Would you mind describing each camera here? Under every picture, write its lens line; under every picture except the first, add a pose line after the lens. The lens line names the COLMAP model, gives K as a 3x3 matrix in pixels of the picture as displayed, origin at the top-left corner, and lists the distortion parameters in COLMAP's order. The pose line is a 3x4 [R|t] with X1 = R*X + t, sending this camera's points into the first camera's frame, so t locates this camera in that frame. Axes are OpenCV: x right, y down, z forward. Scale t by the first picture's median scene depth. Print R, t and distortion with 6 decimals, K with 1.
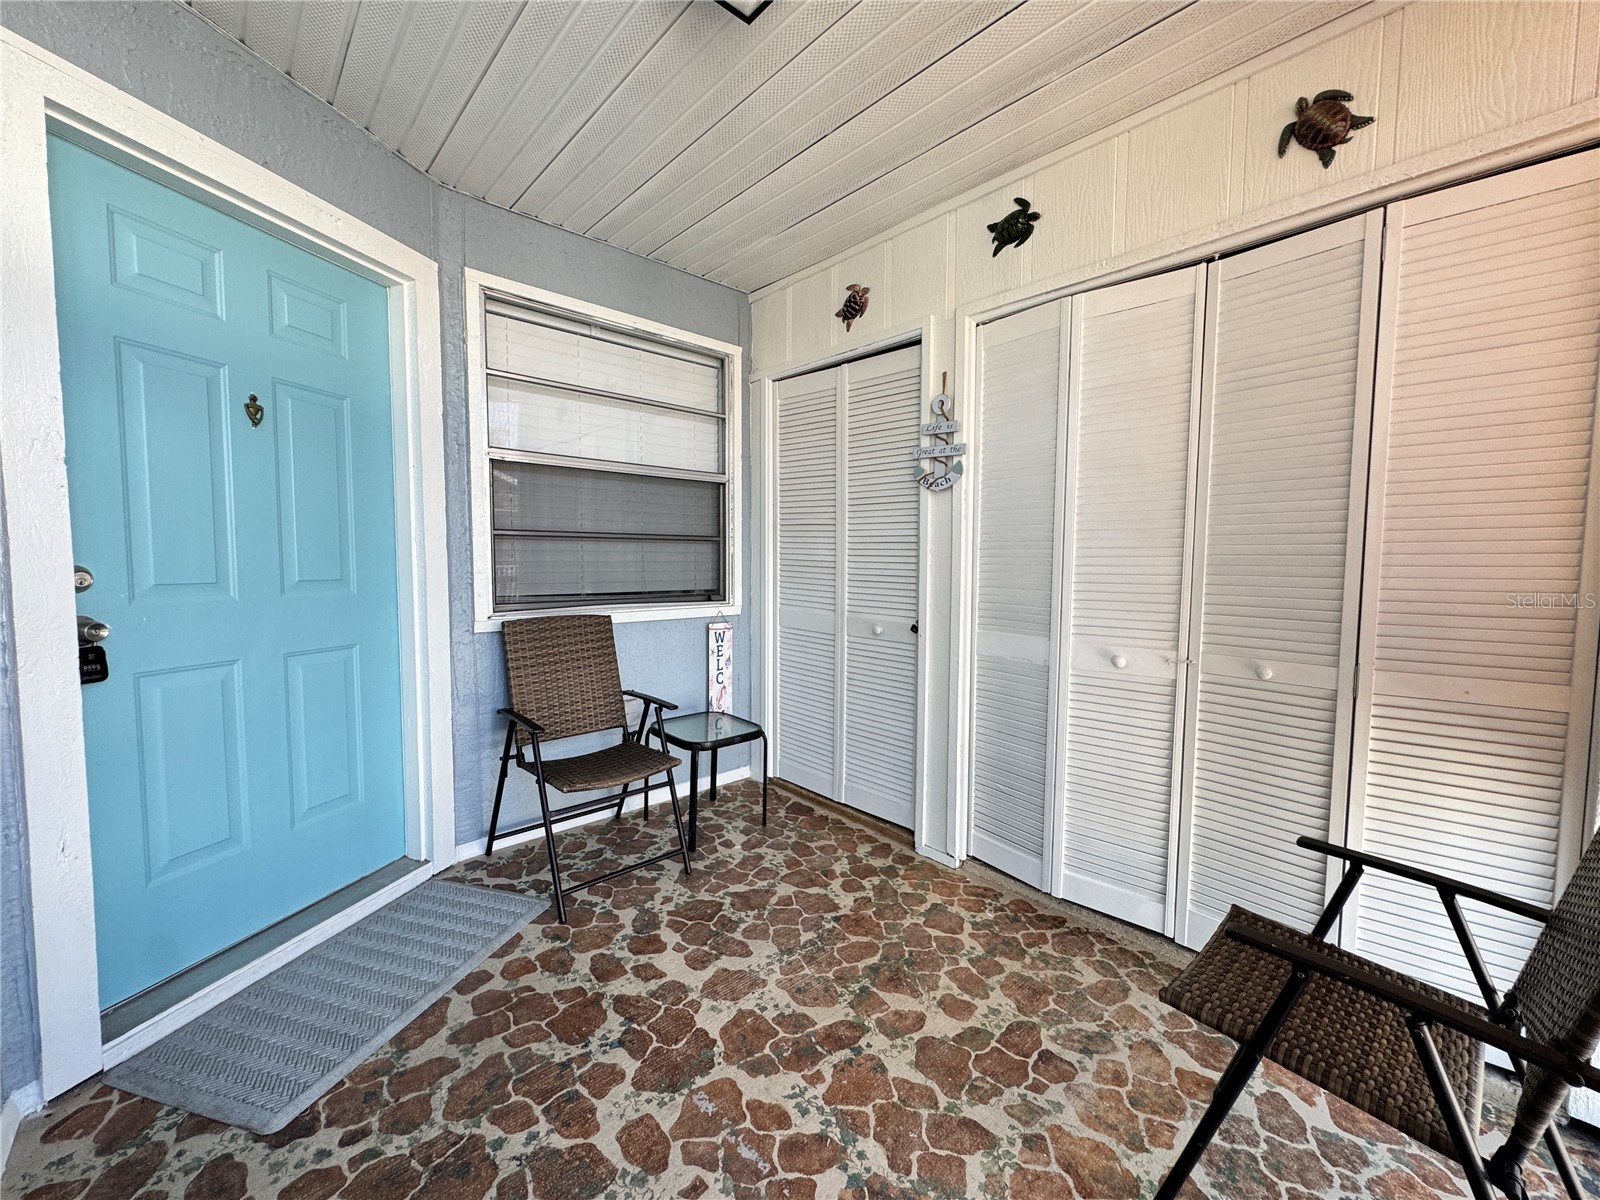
lens RADIAL K [[636.8, 0, 801.3], [0, 636.8, 599.4], [0, 0, 1]] dist [-0.005774, 0.000660]
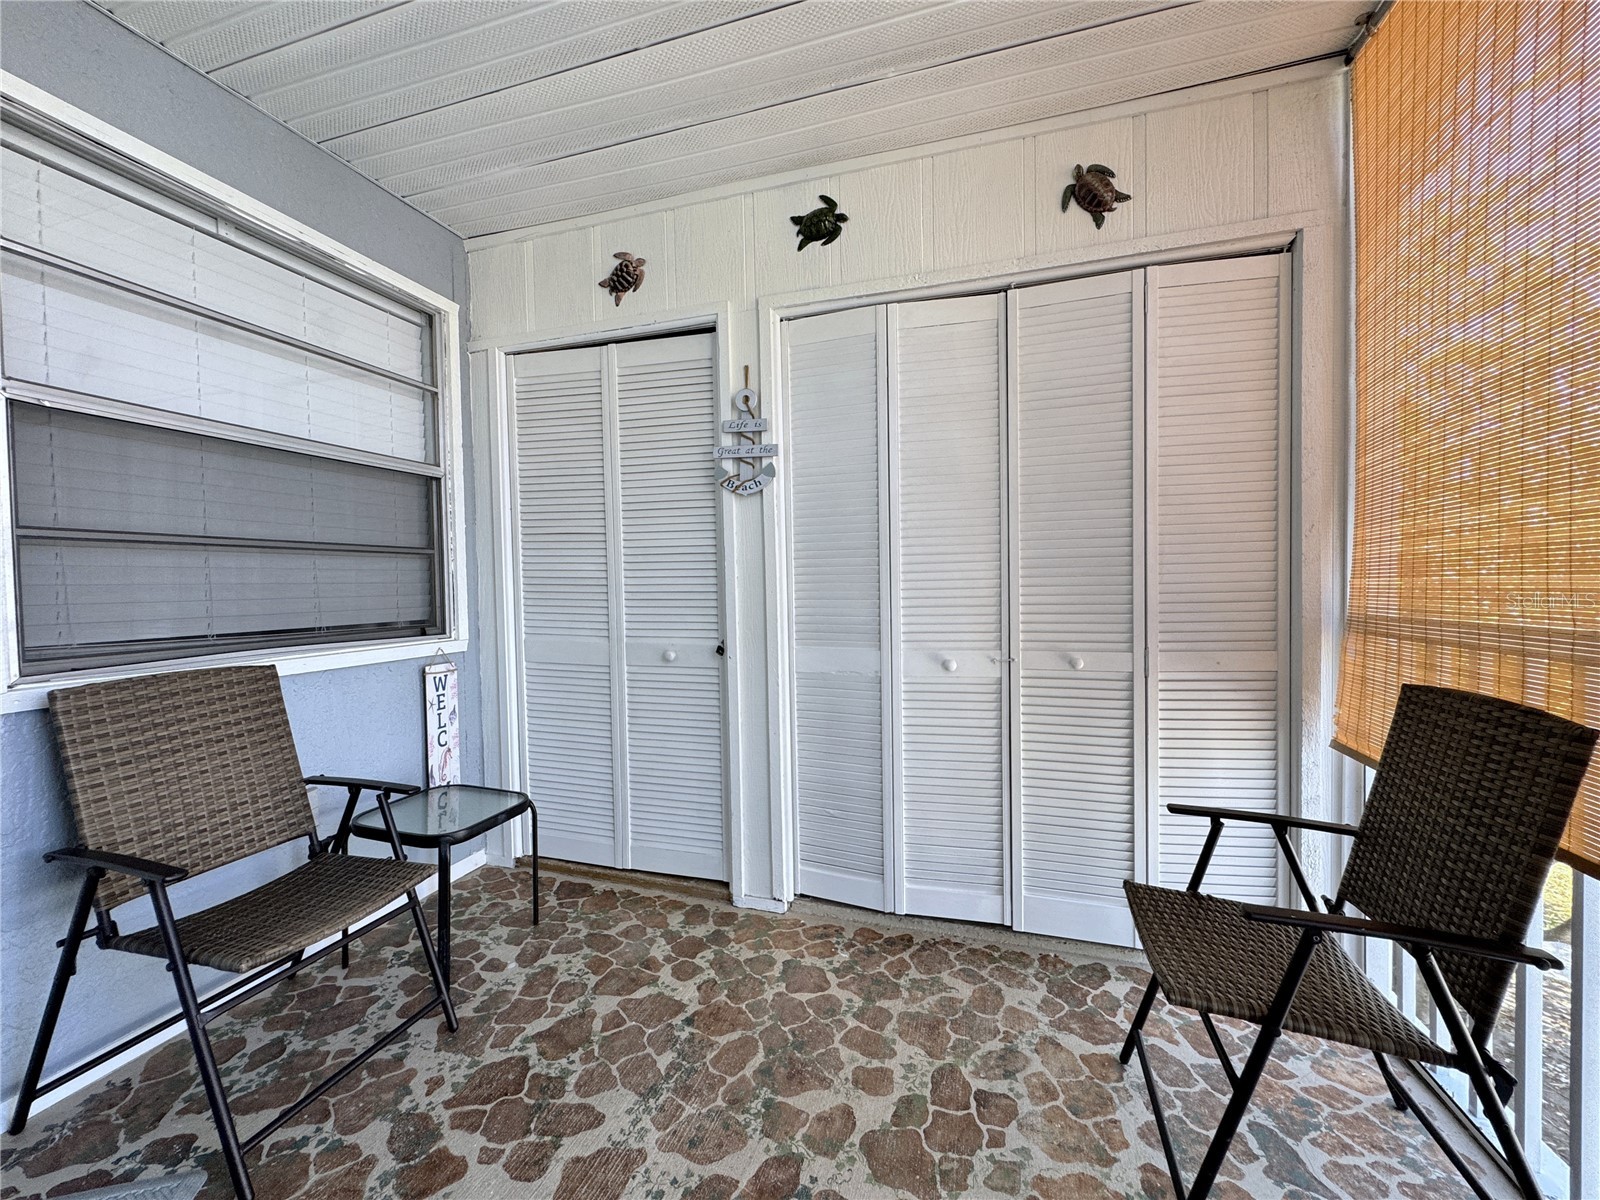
lens RADIAL K [[636.8, 0, 800.7], [0, 636.8, 599.1], [0, 0, 1]] dist [-0.005774, 0.000660]
pose [[0.864323, -0.034222, 0.501772, -0.221419], [0.054985, 0.998132, -0.026639, 0.006575], [-0.499923, 0.050615, 0.864590, 0.239045]]
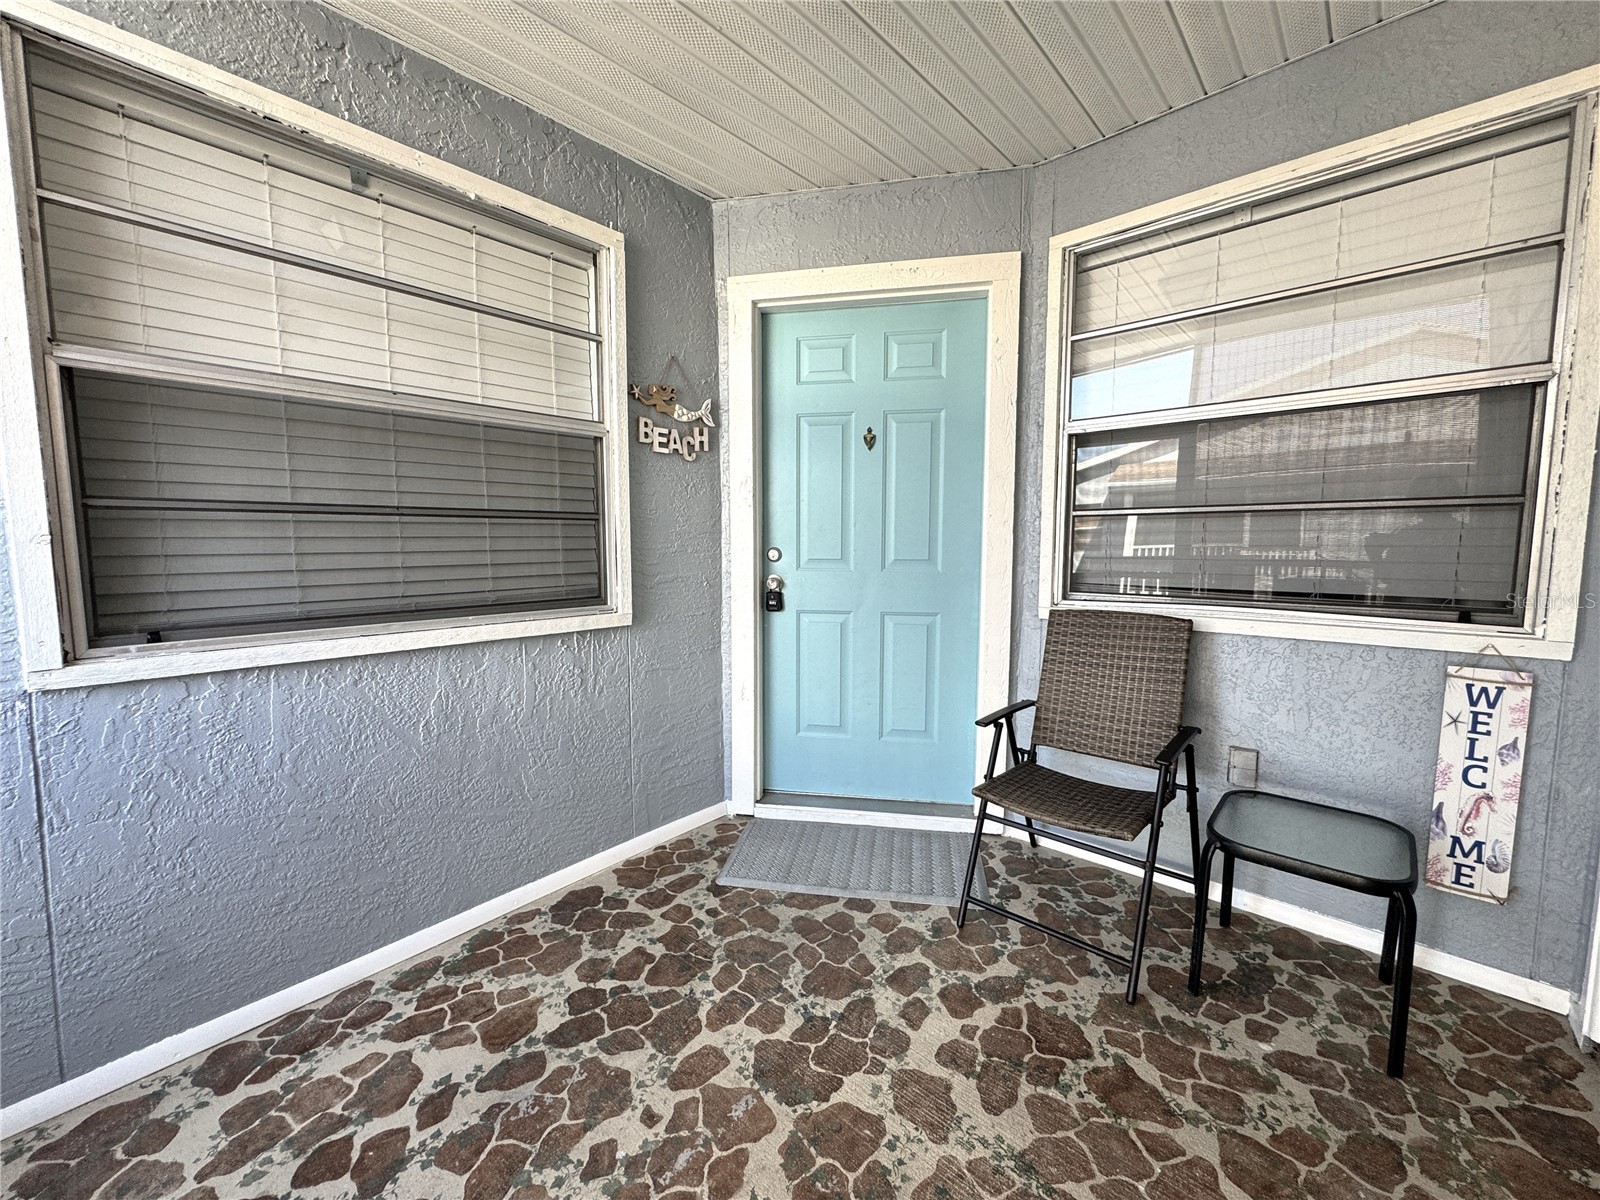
lens RADIAL K [[636.8, 0, 798.2], [0, 636.8, 599.5], [0, 0, 1]] dist [-0.005774, 0.000660]
pose [[0.072944, 0.086344, -0.993591, 0.536017], [-0.058769, 0.994886, 0.082142, -0.043590], [0.995603, 0.052401, 0.077646, 0.693370]]
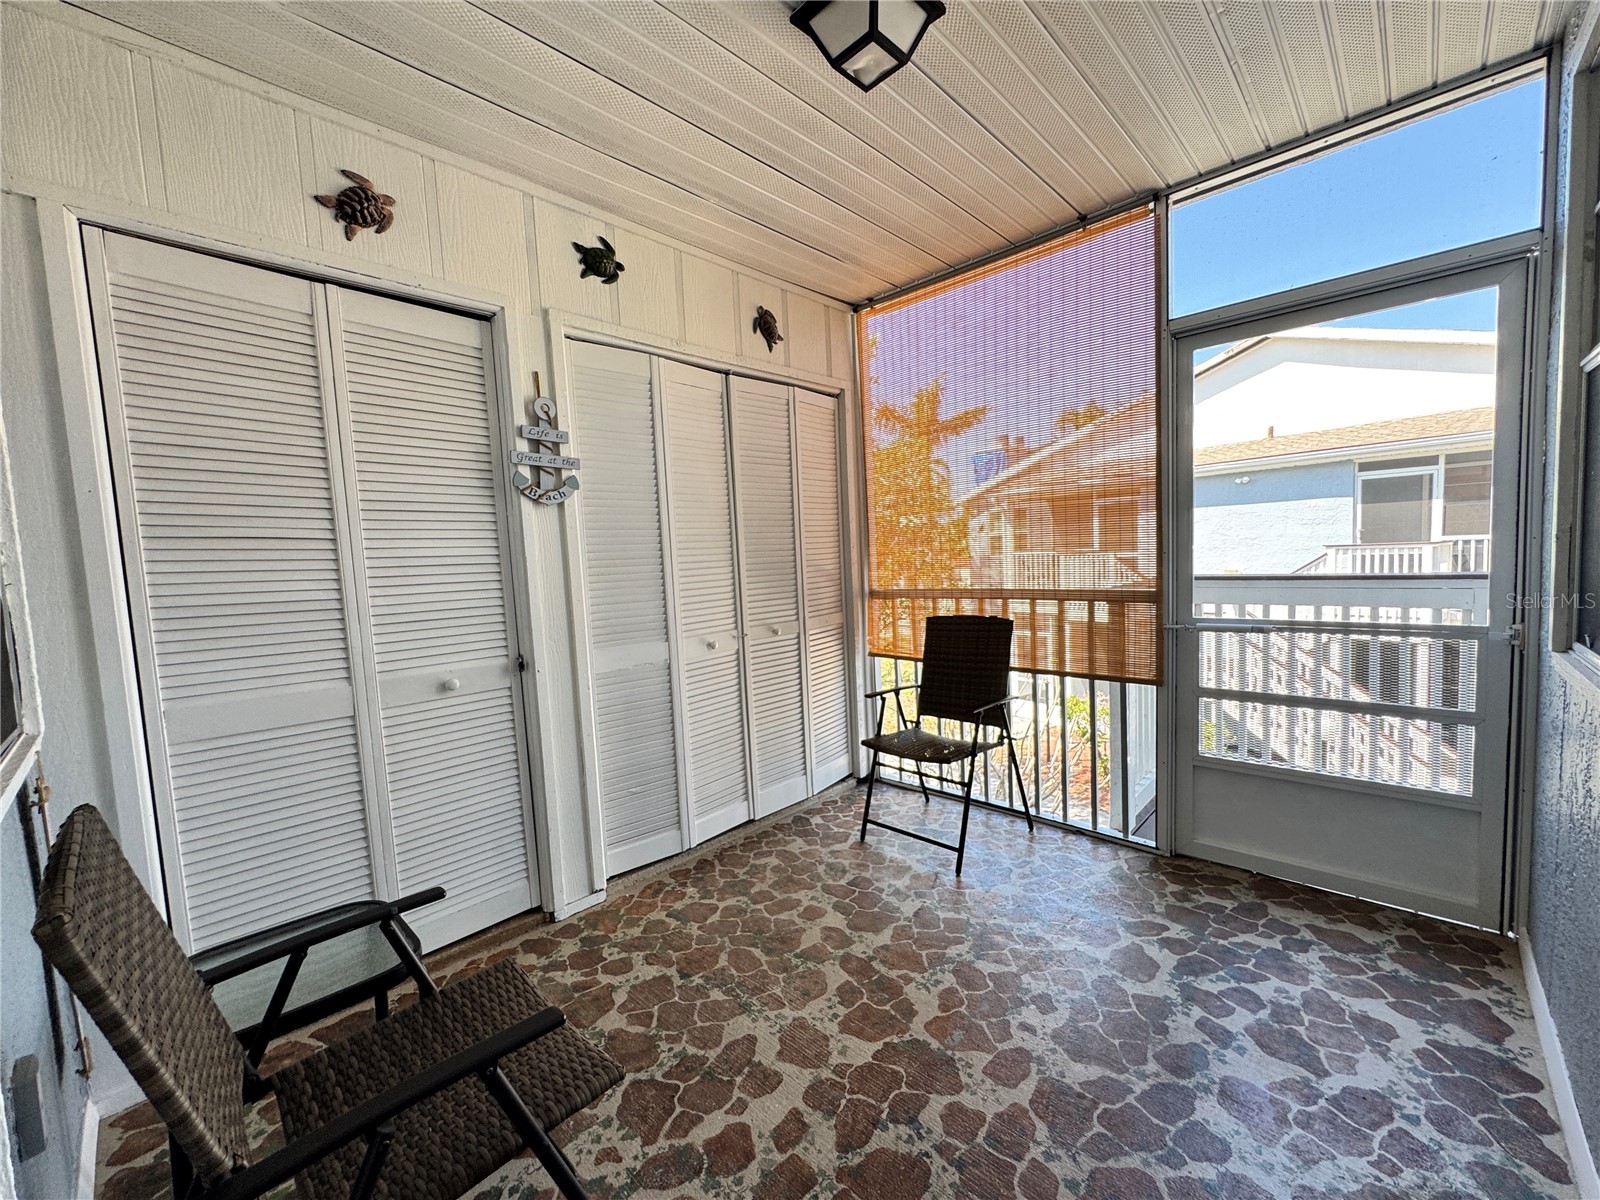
lens RADIAL K [[636.8, 0, 799.6], [0, 636.8, 598.5], [0, 0, 1]] dist [-0.005774, 0.000660]
pose [[-0.051695, -0.074805, 0.995857, -0.885482], [0.109738, 0.990726, 0.080116, -0.092113], [-0.992615, 0.113425, -0.043007, 0.889085]]
